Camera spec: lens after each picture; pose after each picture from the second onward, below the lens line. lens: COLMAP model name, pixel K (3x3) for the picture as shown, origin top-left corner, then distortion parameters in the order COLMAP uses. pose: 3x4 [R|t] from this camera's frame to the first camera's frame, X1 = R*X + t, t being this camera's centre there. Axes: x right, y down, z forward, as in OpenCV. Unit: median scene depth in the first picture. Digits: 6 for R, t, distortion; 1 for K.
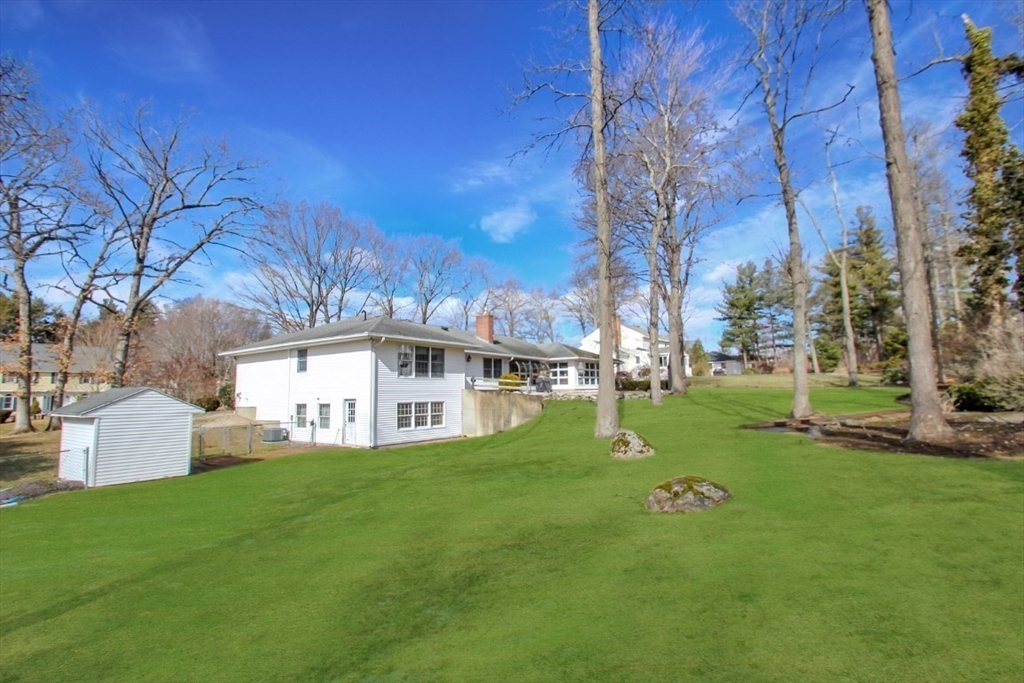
lens RADIAL K [[493.5, 0, 512.0], [0, 493.5, 341.5], [0, 0, 1]] dist [-0.017415, -0.000568]
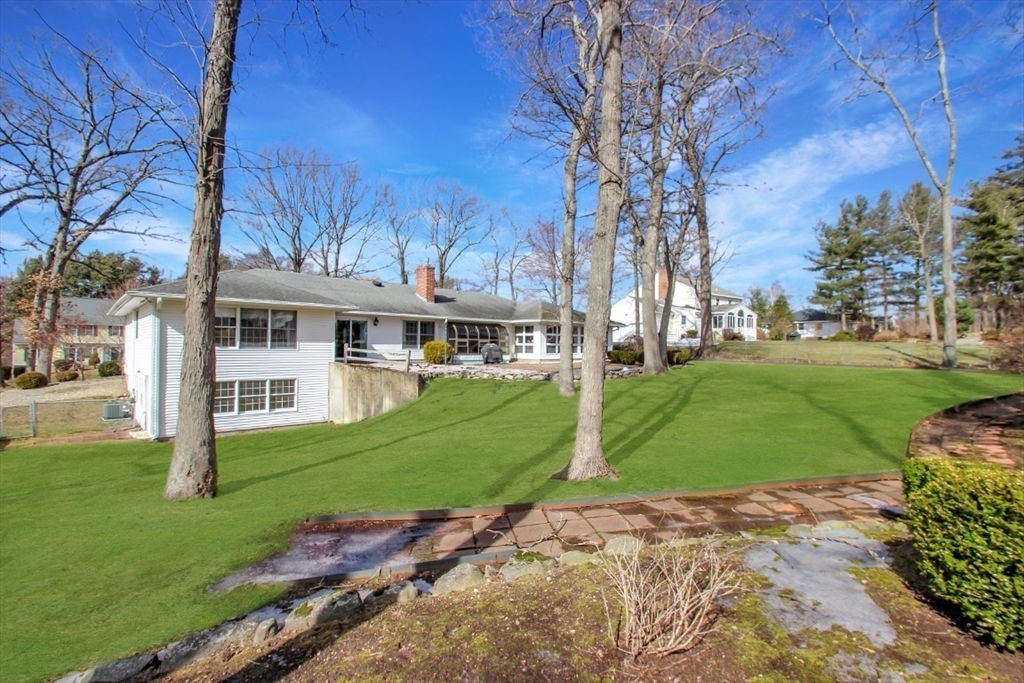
lens RADIAL K [[493.5, 0, 512.0], [0, 493.5, 341.5], [0, 0, 1]] dist [-0.017415, -0.000568]
pose [[0.977042, 0.020566, -0.212050, 0.249502], [-0.000391, 0.995501, 0.094751, -0.008052], [0.213044, -0.092493, 0.972655, 0.216503]]
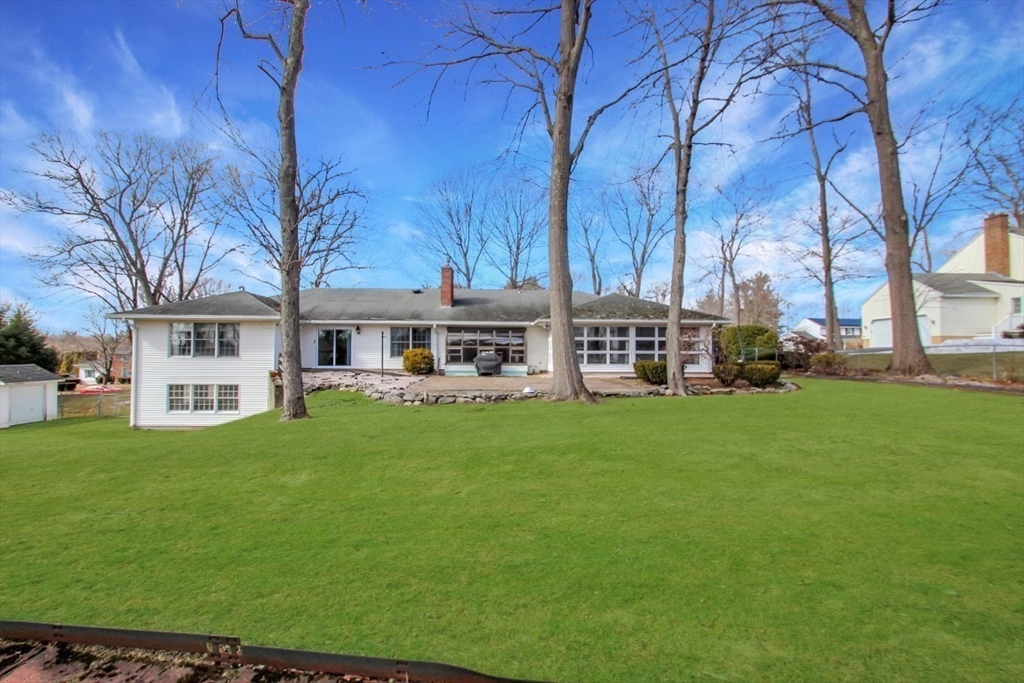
lens RADIAL K [[493.5, 0, 512.0], [0, 493.5, 341.5], [0, 0, 1]] dist [-0.017415, -0.000568]
pose [[0.579971, 0.000560, -0.814637, 0.580121], [0.072316, 0.996016, 0.052169, 0.024333], [0.811421, -0.089168, 0.577620, 0.615020]]
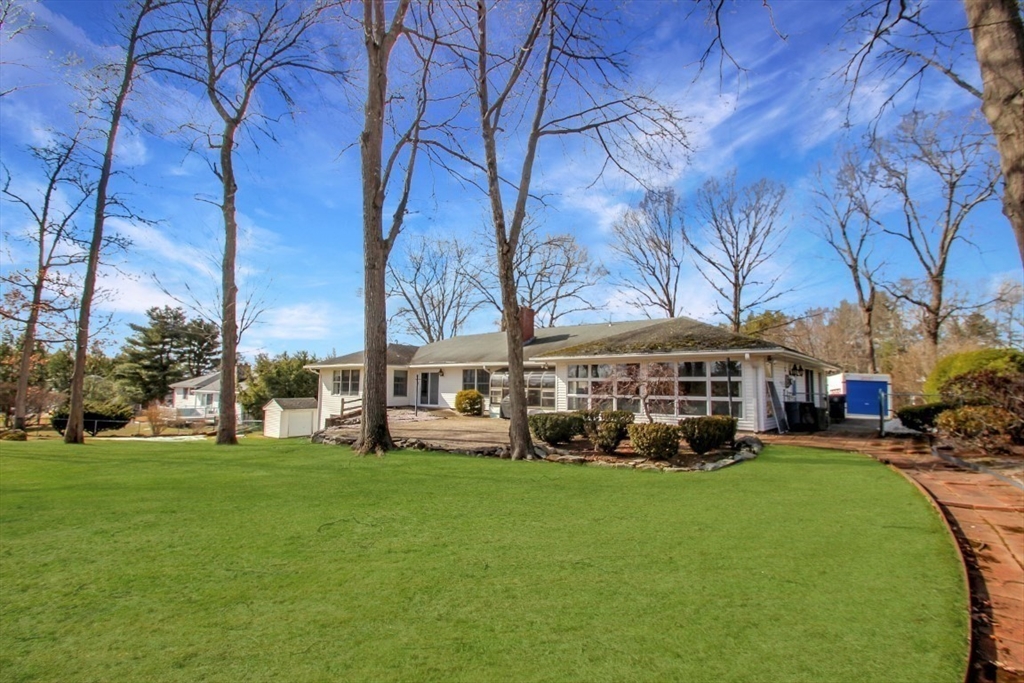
lens RADIAL K [[493.5, 0, 512.0], [0, 493.5, 341.5], [0, 0, 1]] dist [-0.017415, -0.000568]
pose [[-0.174725, -0.081385, -0.981248, 0.628440], [0.087540, 0.991347, -0.097810, 0.063878], [0.980718, -0.102989, -0.166088, 1.057271]]
